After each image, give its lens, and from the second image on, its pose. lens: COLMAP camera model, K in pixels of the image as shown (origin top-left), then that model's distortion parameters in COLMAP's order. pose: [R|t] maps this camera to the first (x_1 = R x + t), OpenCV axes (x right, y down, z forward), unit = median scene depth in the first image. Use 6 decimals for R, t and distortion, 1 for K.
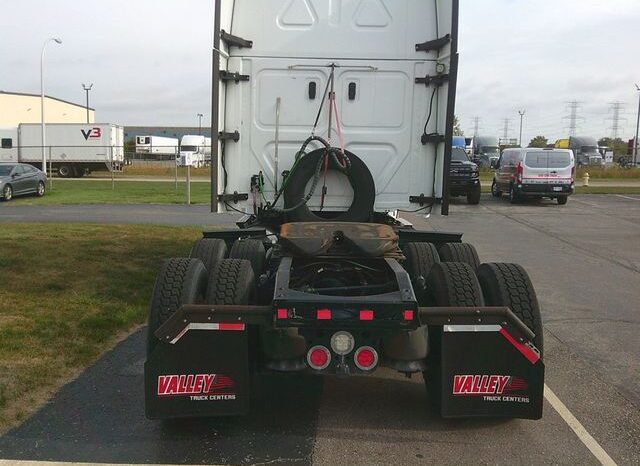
lens RADIAL K [[673.6, 0, 317.5], [0, 673.6, 236.8], [0, 0, 1]] dist [0.065932, 0.000000]
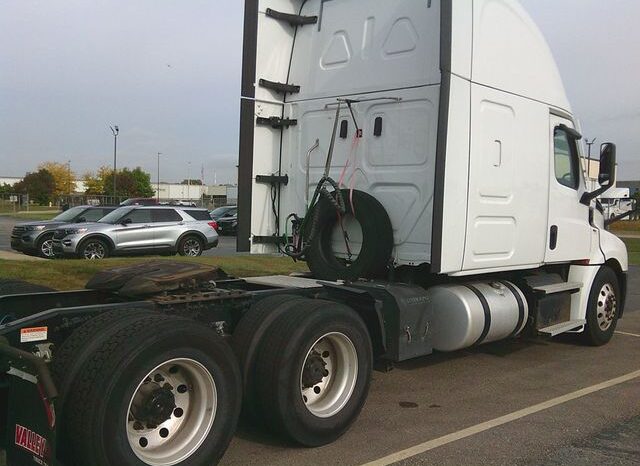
lens RADIAL K [[673.6, 0, 316.9], [0, 673.6, 229.1], [0, 0, 1]] dist [0.065932, 0.000000]
pose [[0.700738, 0.029555, -0.712806, 0.637046], [-0.091671, 0.994589, -0.048881, -0.029796], [0.707504, 0.099597, 0.699656, 0.332313]]
